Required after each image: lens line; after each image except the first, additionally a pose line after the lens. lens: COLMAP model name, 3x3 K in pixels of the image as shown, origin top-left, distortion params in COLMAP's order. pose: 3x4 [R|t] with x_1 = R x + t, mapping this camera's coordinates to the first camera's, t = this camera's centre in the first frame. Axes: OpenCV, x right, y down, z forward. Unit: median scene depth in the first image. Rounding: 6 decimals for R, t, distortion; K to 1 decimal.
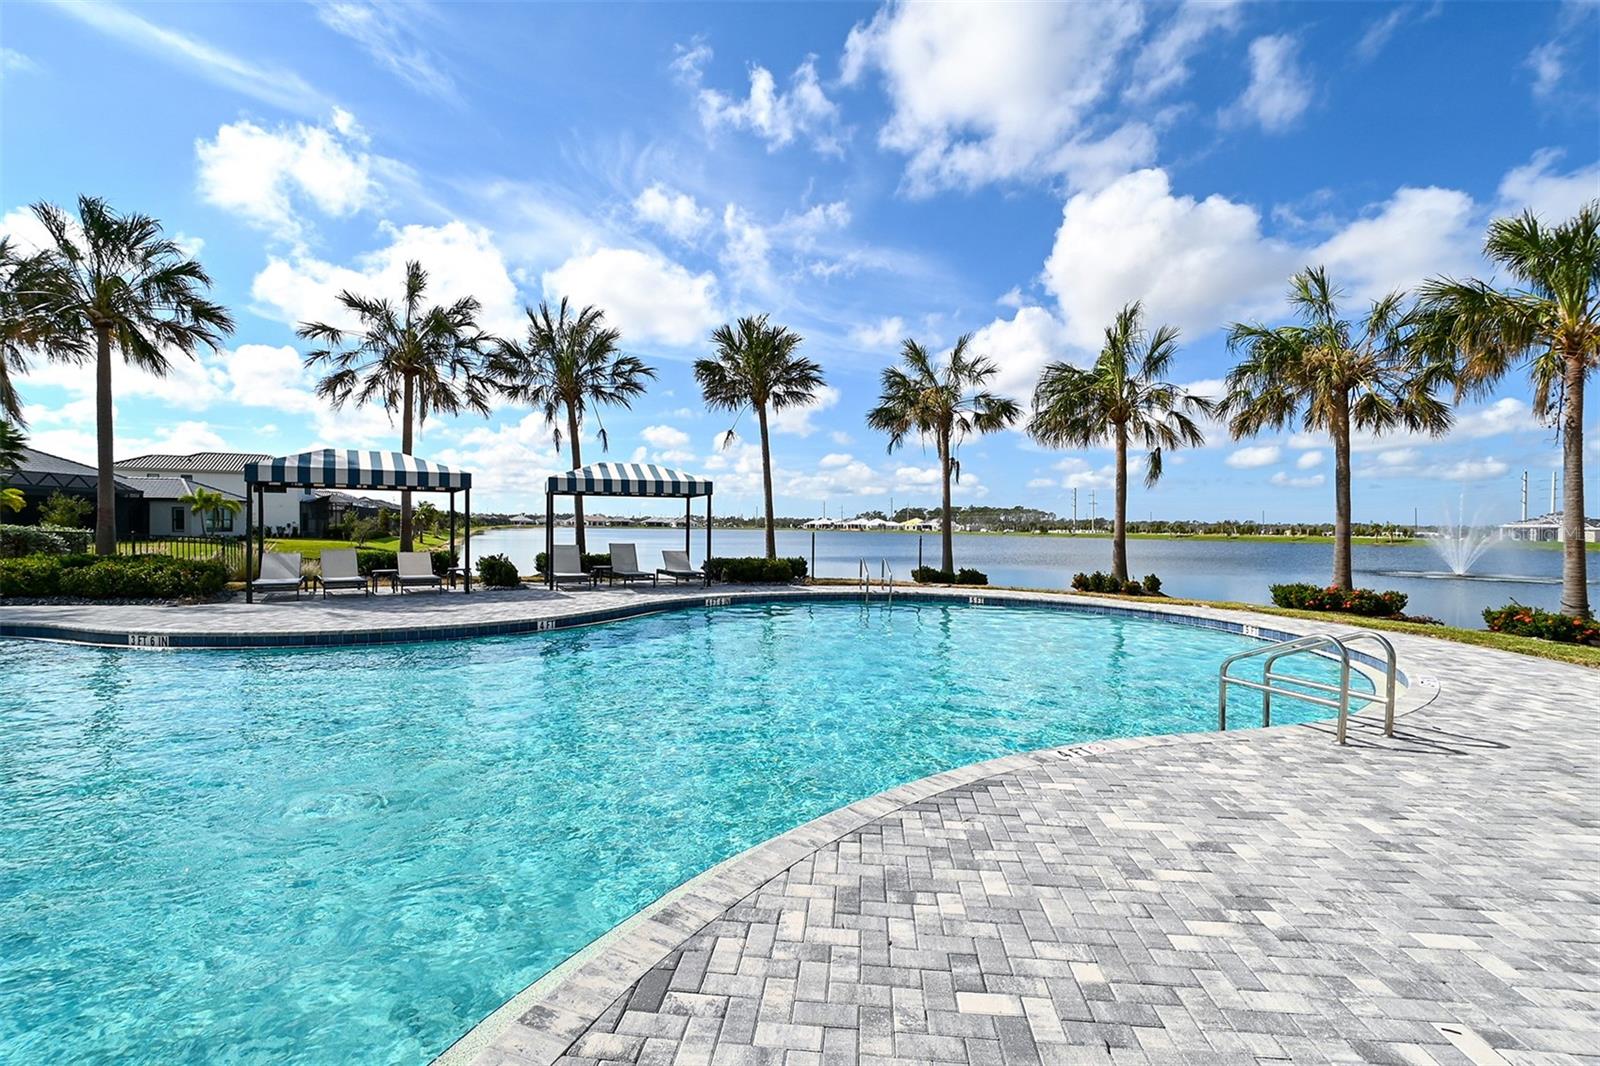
lens RADIAL K [[702.9, 0, 806.5], [0, 702.9, 528.7], [0, 0, 1]] dist [-0.004015, -0.000578]
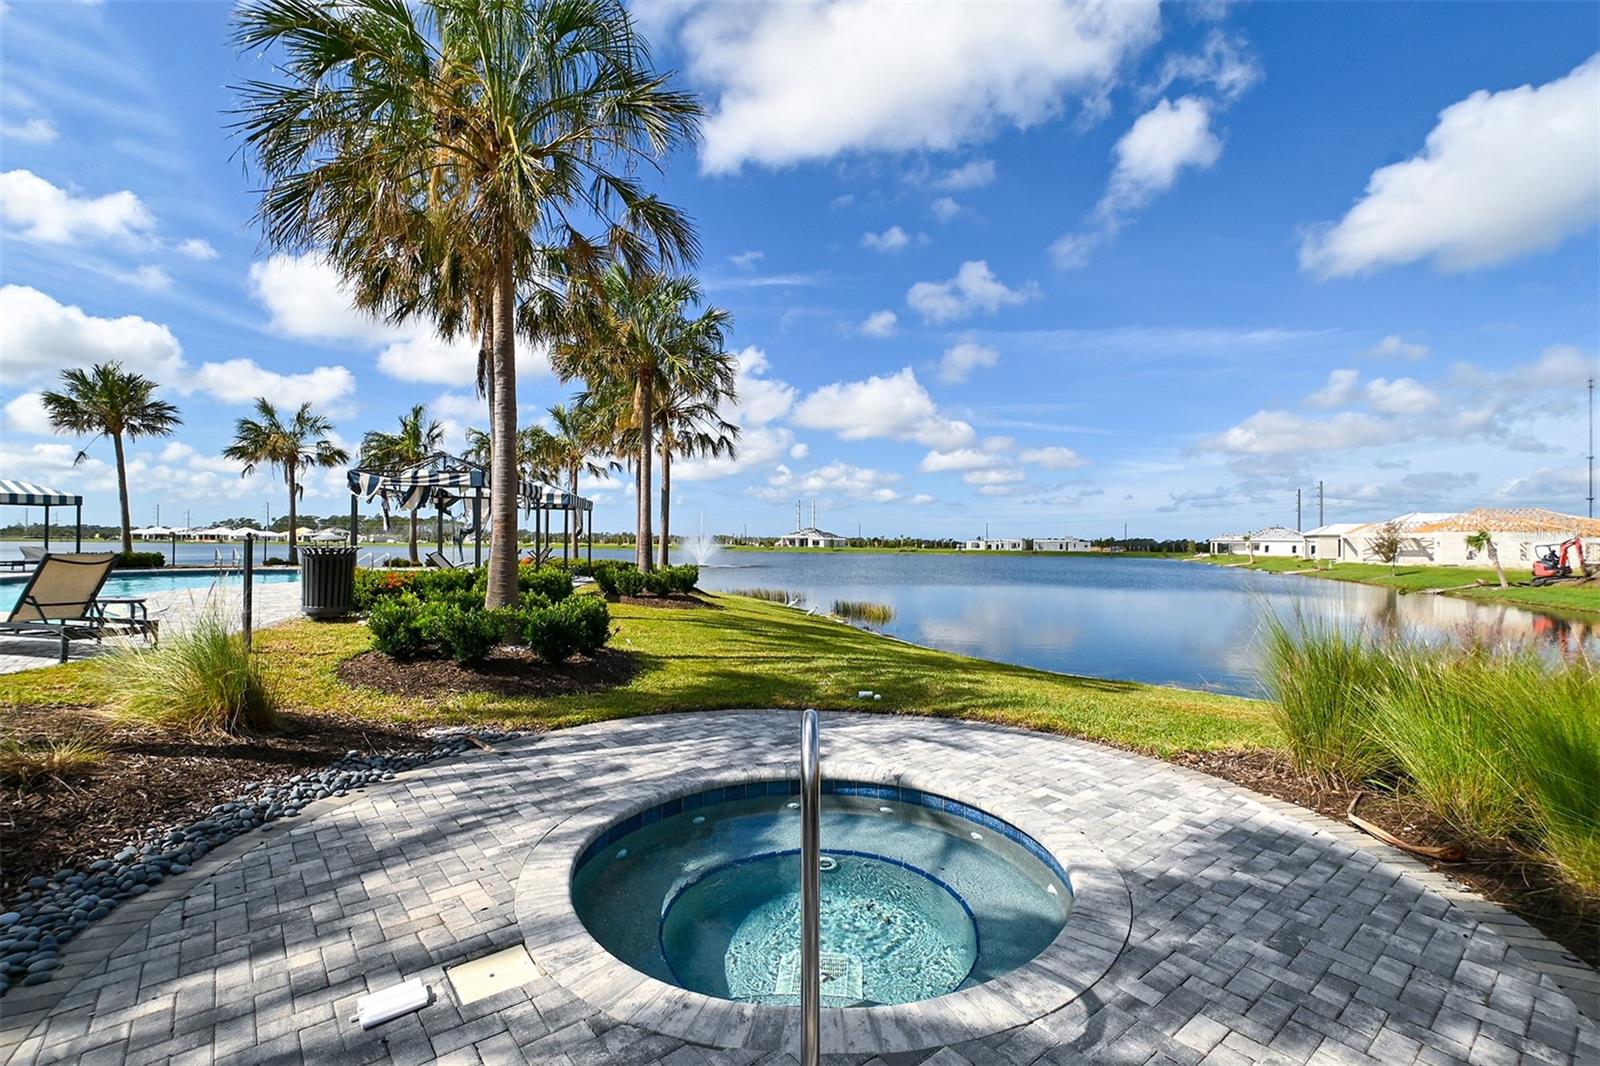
lens RADIAL K [[702.9, 0, 793.2], [0, 702.9, 537.5], [0, 0, 1]] dist [-0.004015, -0.000578]
pose [[0.722634, 0.001541, 0.691229, -0.053958], [0.000967, 0.999994, -0.003241, 0.016731], [-0.691230, 0.003011, 0.722629, -0.755291]]
